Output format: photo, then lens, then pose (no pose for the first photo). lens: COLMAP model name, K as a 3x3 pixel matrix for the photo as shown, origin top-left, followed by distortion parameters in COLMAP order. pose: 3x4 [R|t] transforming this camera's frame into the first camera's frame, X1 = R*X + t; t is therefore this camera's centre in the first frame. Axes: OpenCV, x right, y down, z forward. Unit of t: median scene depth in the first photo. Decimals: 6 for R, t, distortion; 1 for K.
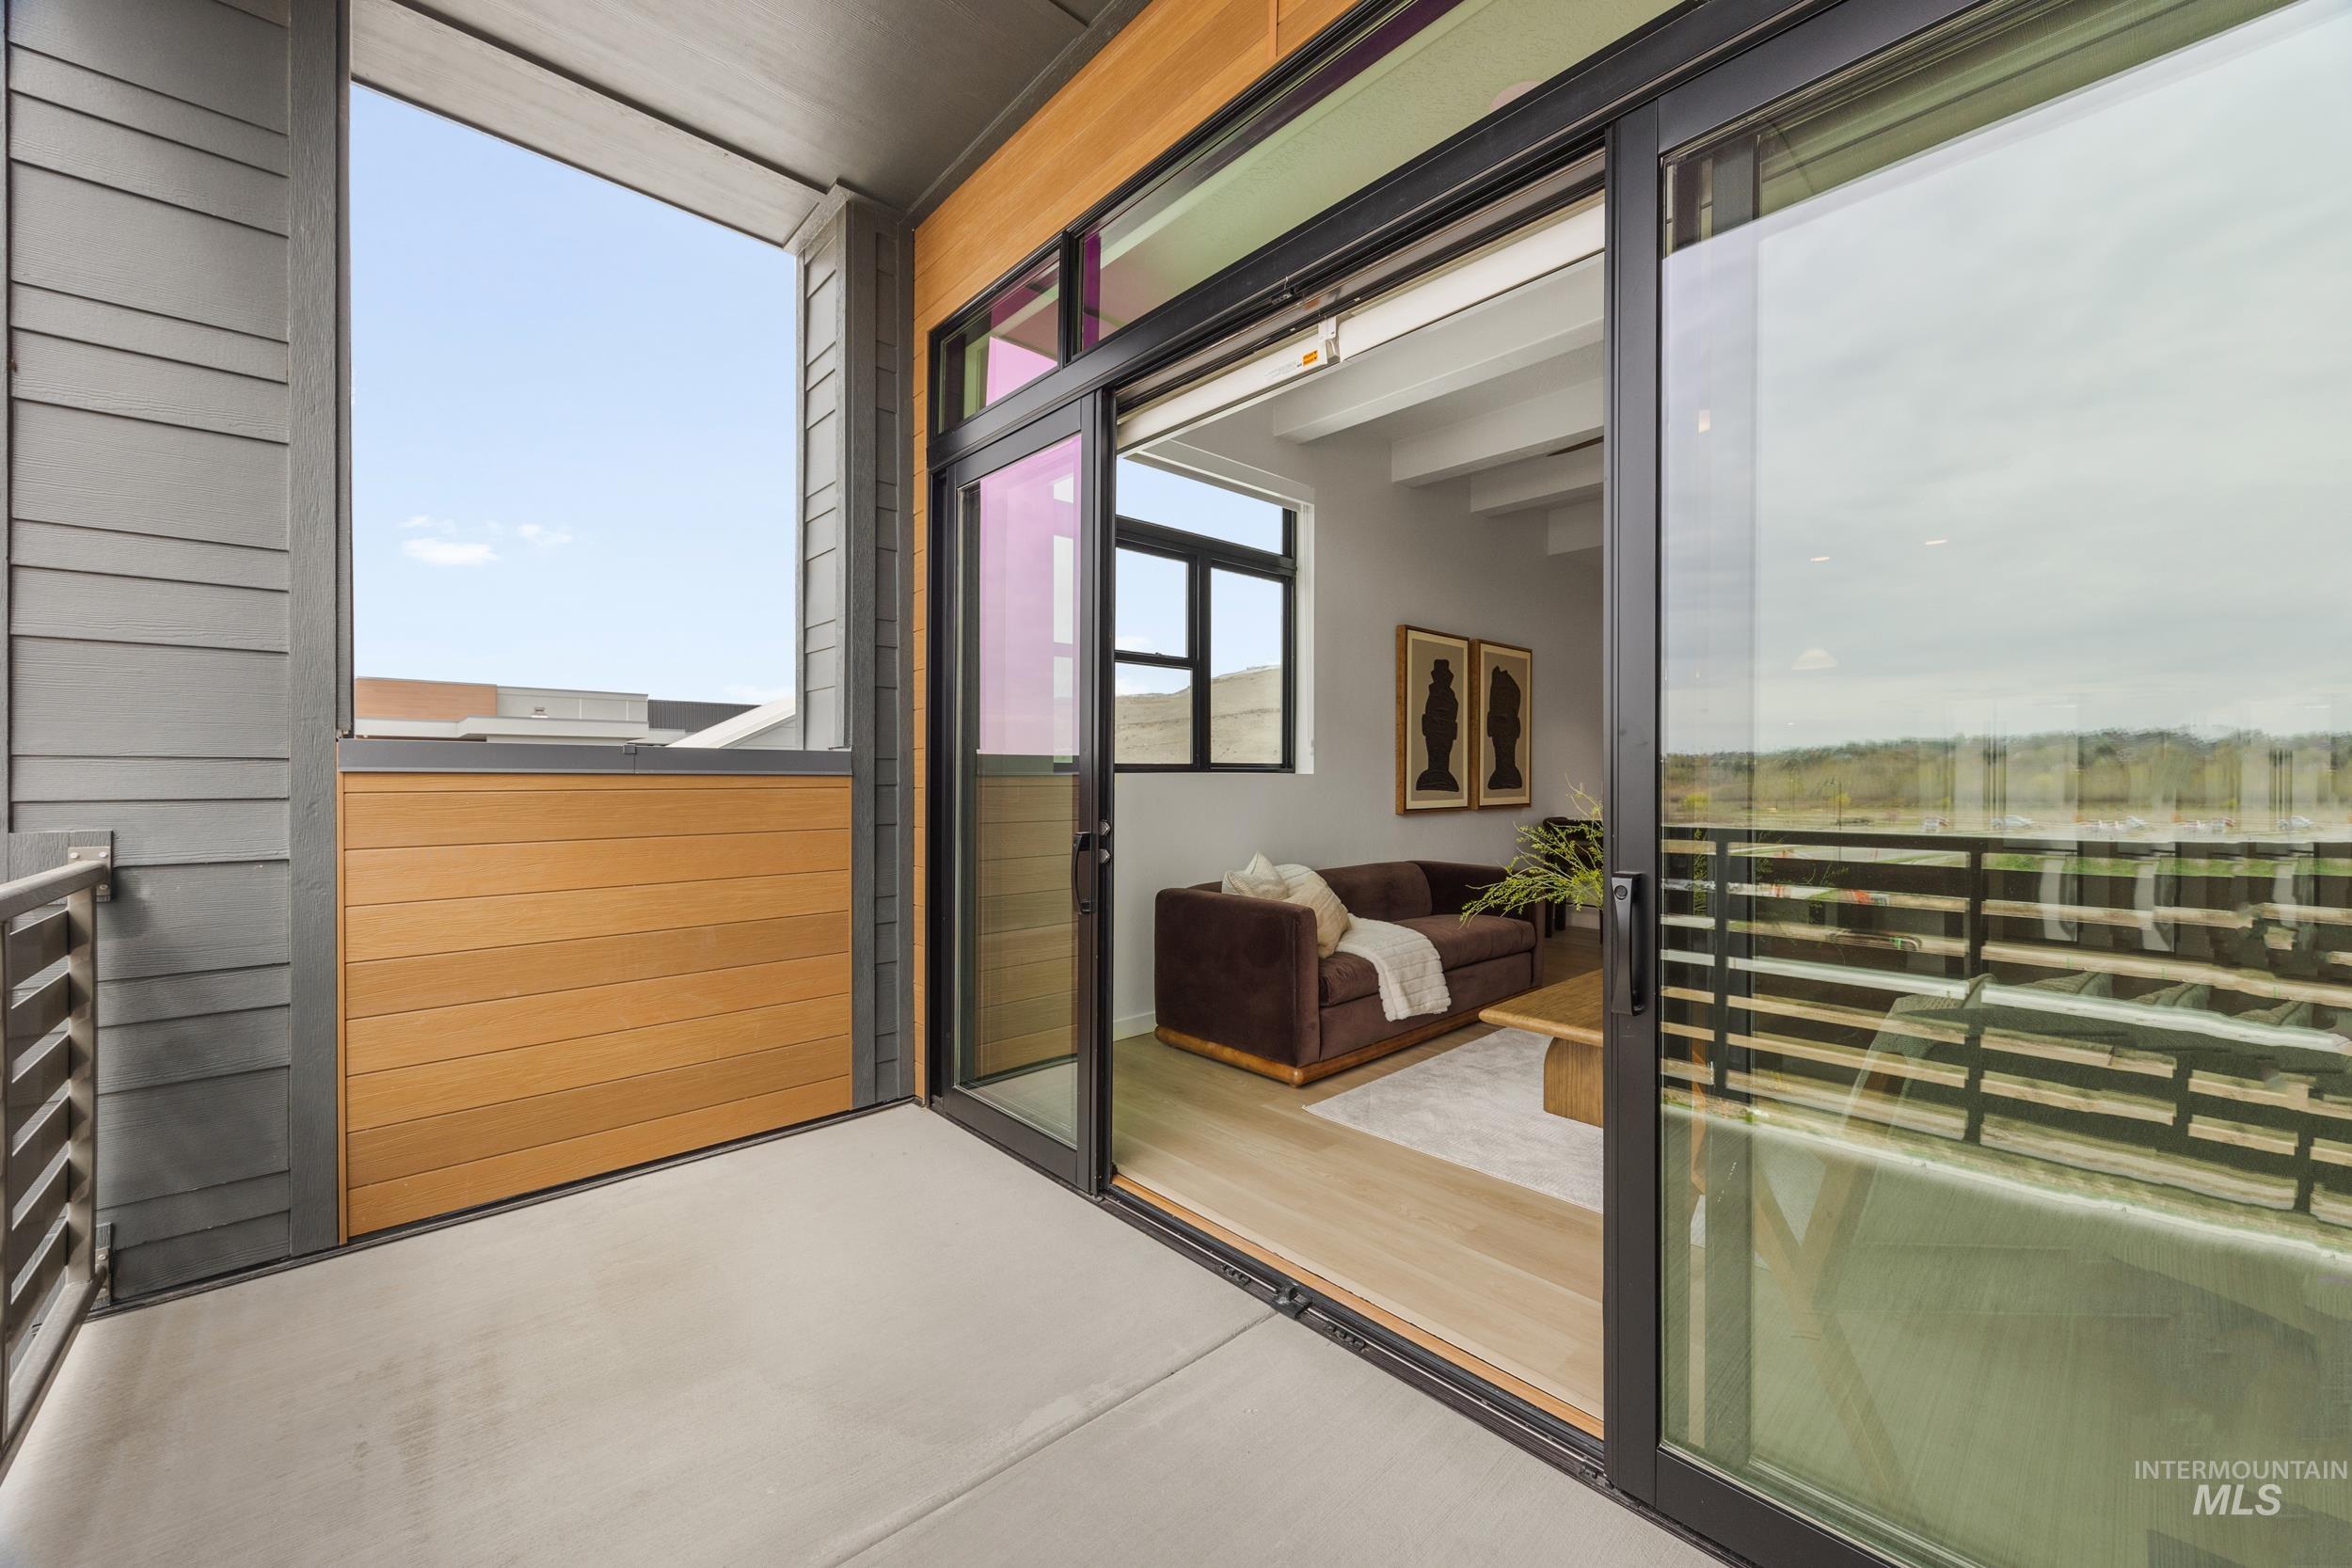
lens RADIAL K [[914.3, 0, 1176.0], [0, 914.3, 784.0], [0, 0, 1]] dist [0.000239, 0.000003]
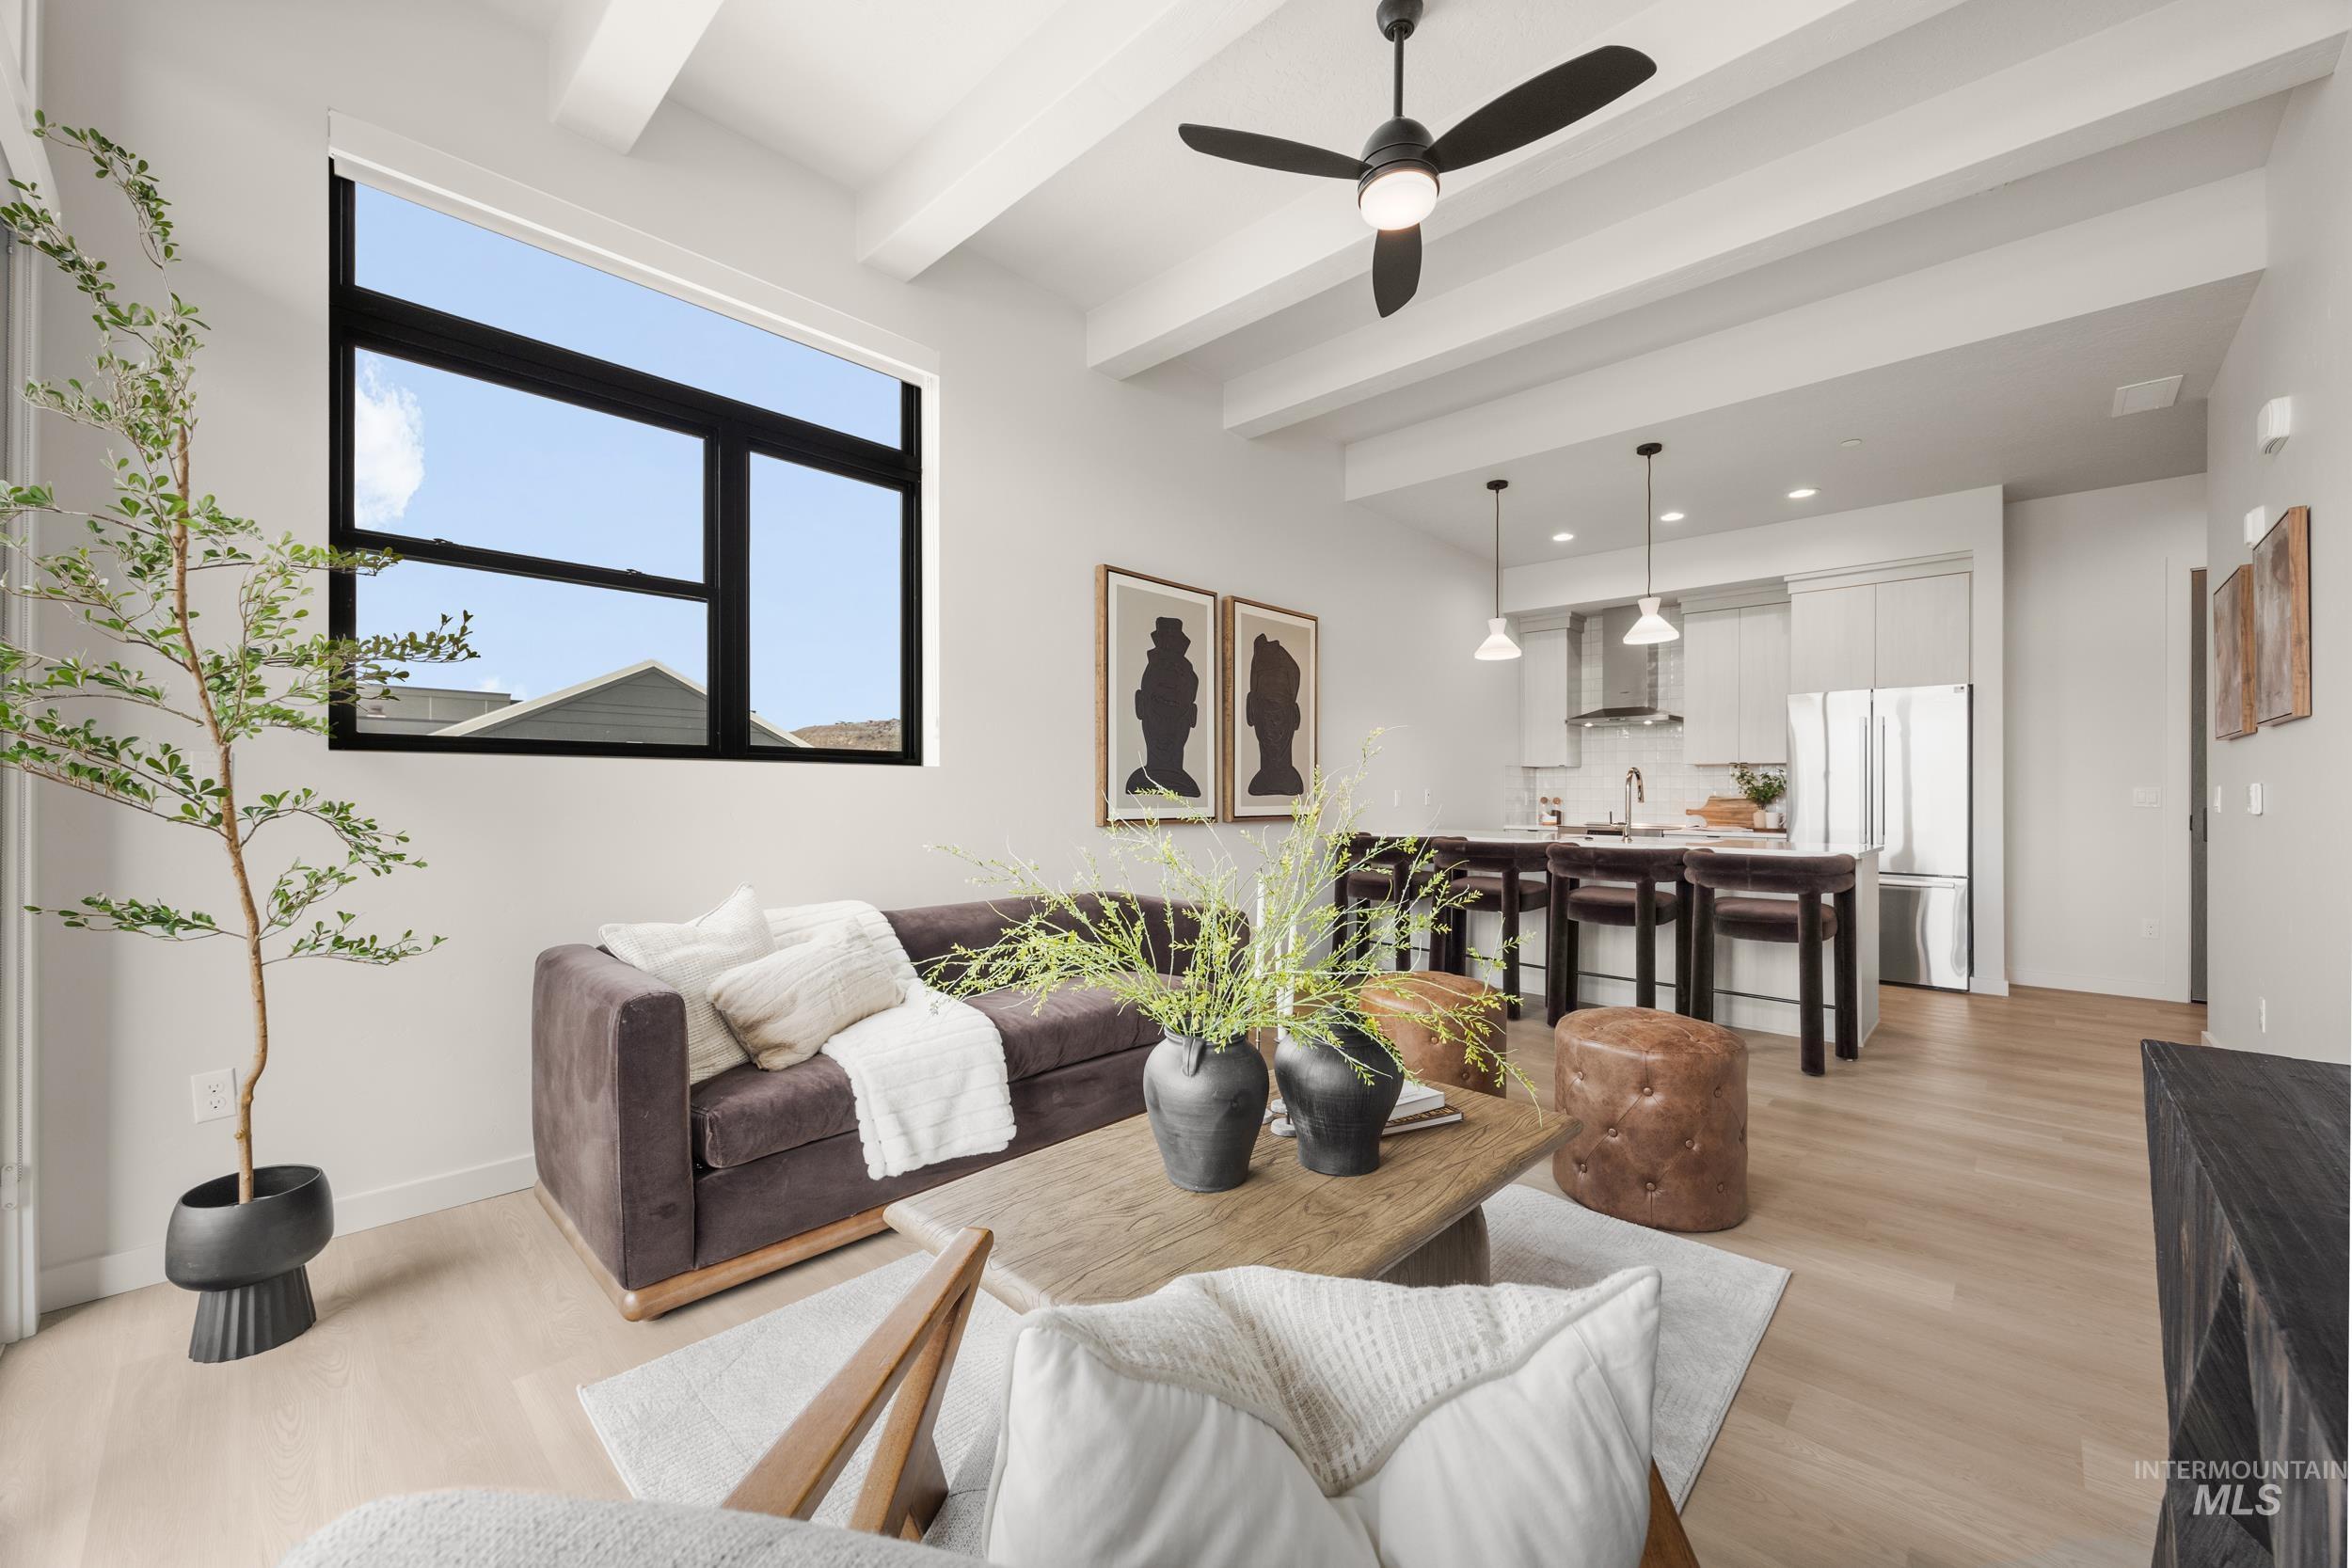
lens RADIAL K [[914.3, 0, 1176.0], [0, 914.3, 784.0], [0, 0, 1]] dist [0.000239, 0.000003]
pose [[0.997817, 0.009492, 0.065348, 0.254138], [-0.008346, 0.999807, -0.017793, 0.011761], [-0.065505, 0.017209, 0.997704, 0.269069]]
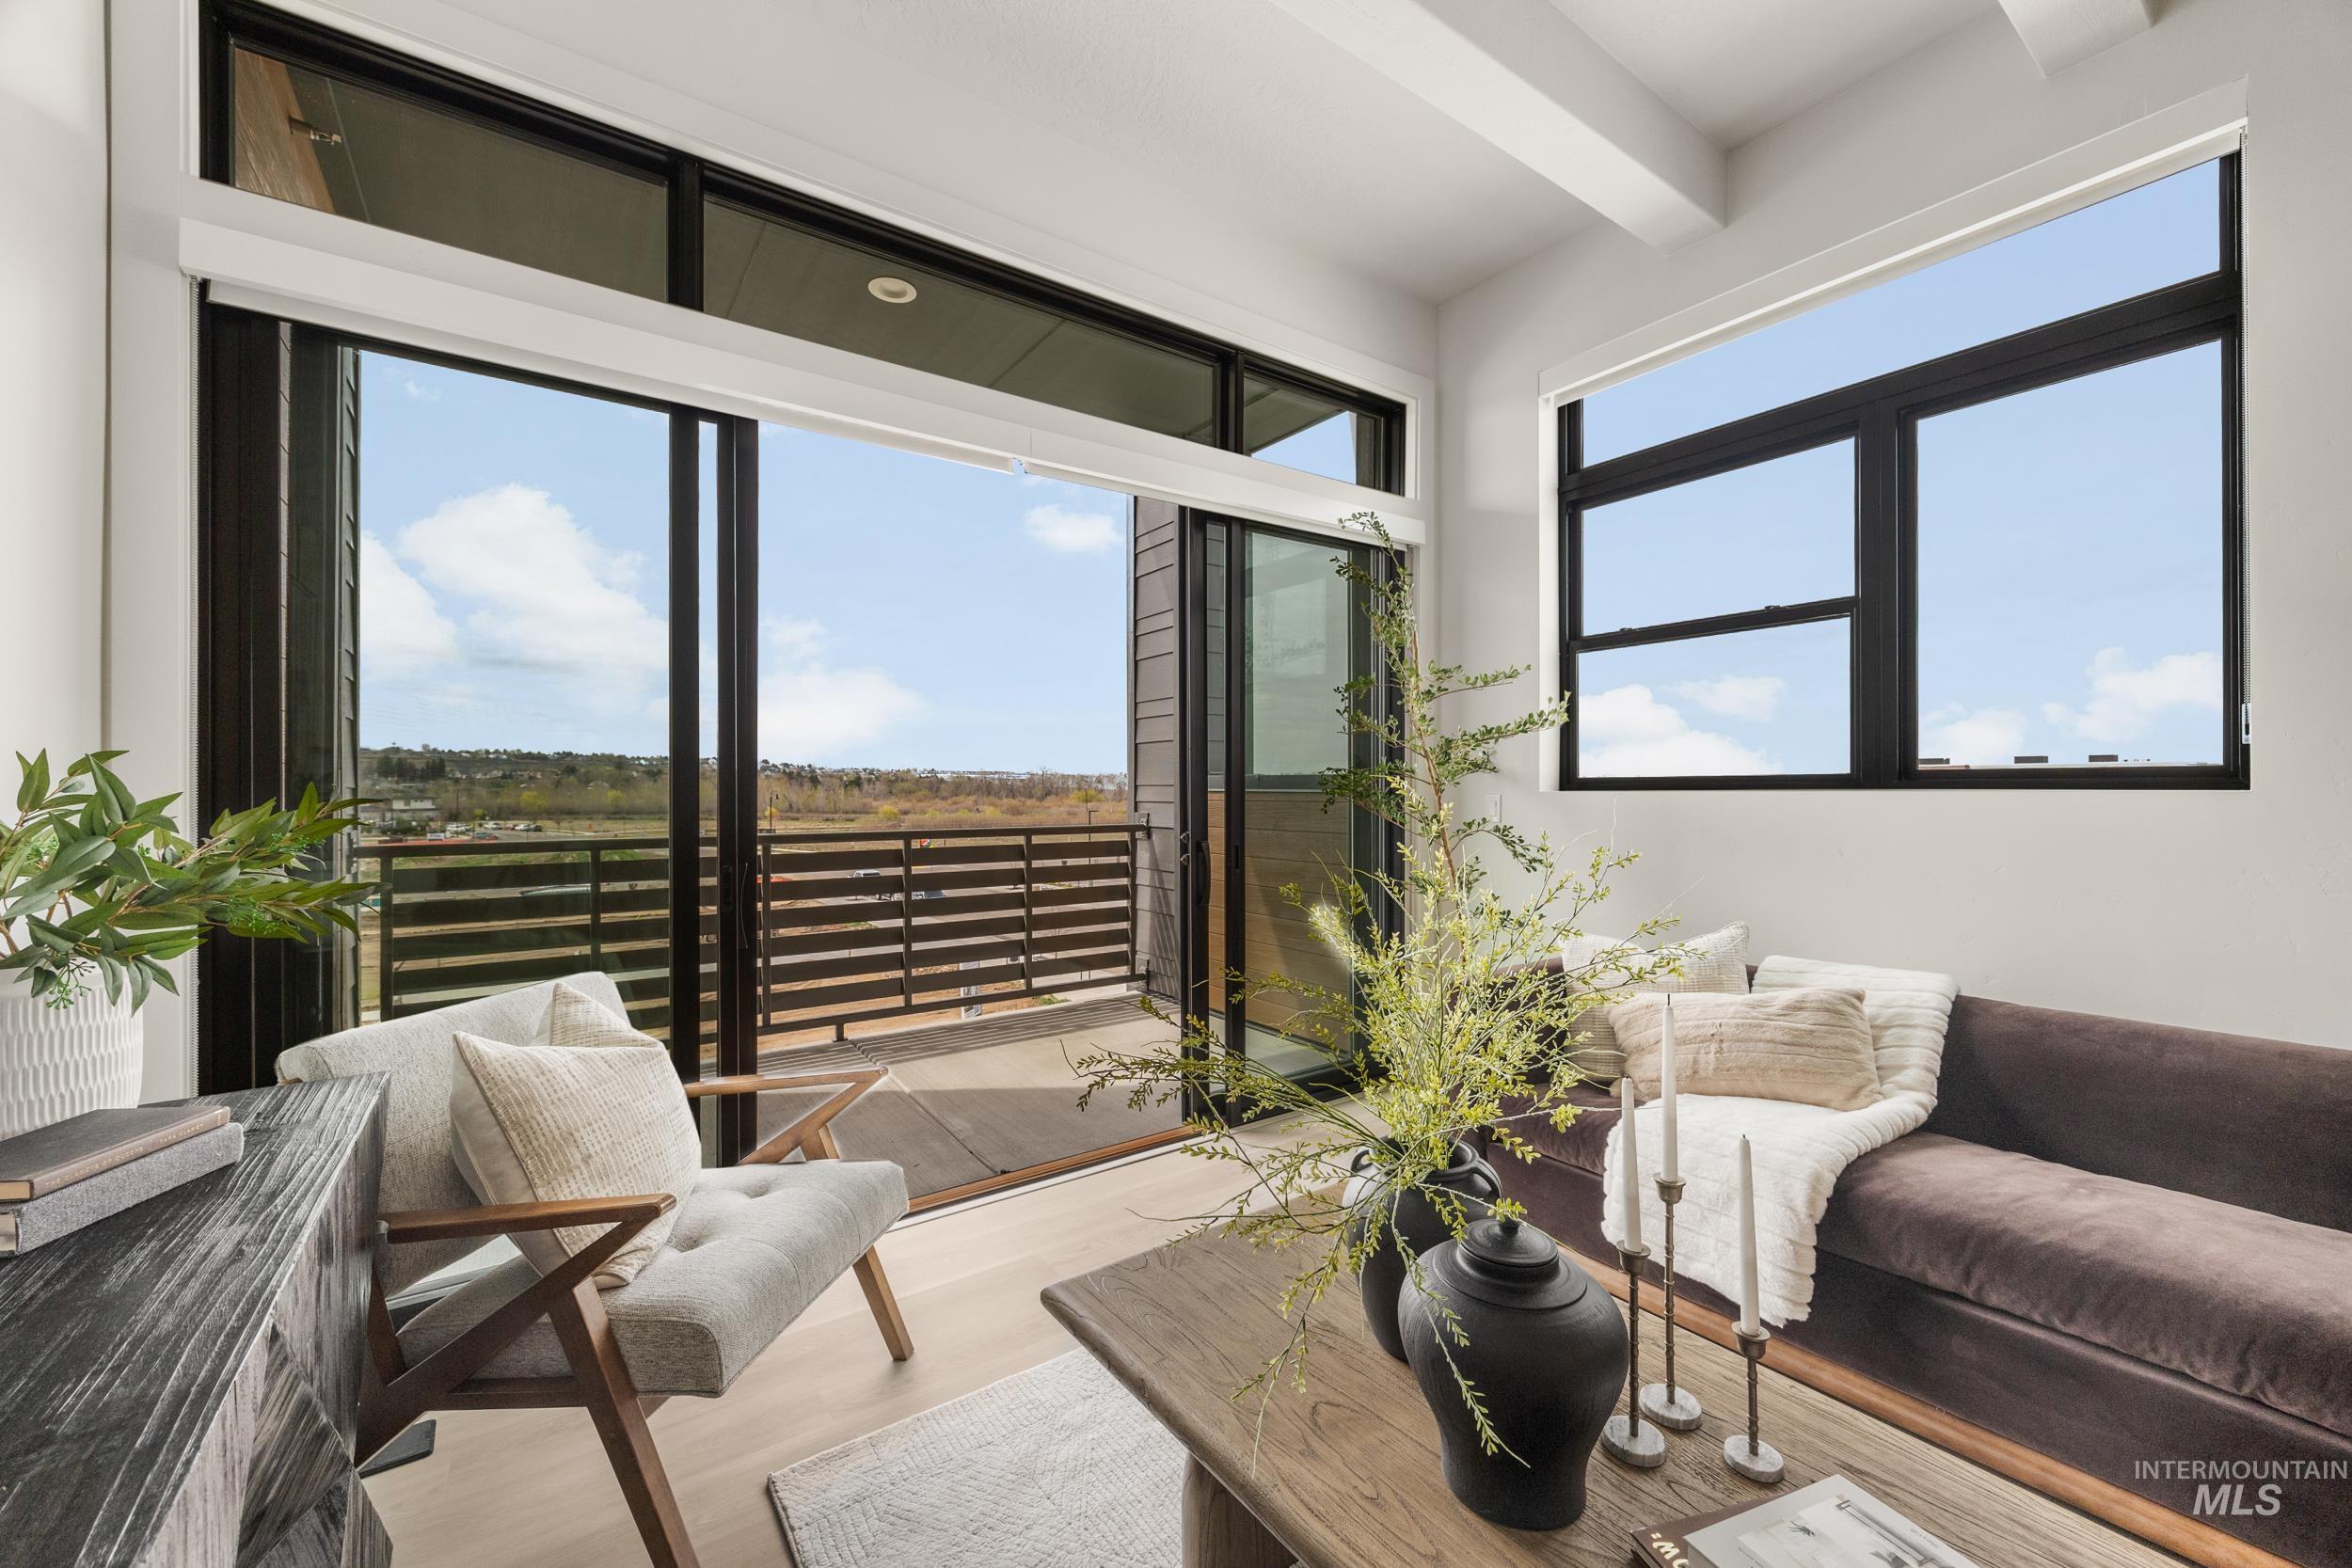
lens RADIAL K [[914.3, 0, 1176.0], [0, 914.3, 784.0], [0, 0, 1]] dist [0.000239, 0.000003]
pose [[-0.124568, -0.002077, -0.992209, 0.547126], [-0.003674, 0.999992, -0.001632, -0.010011], [0.992204, 0.003442, -0.124575, 0.524098]]
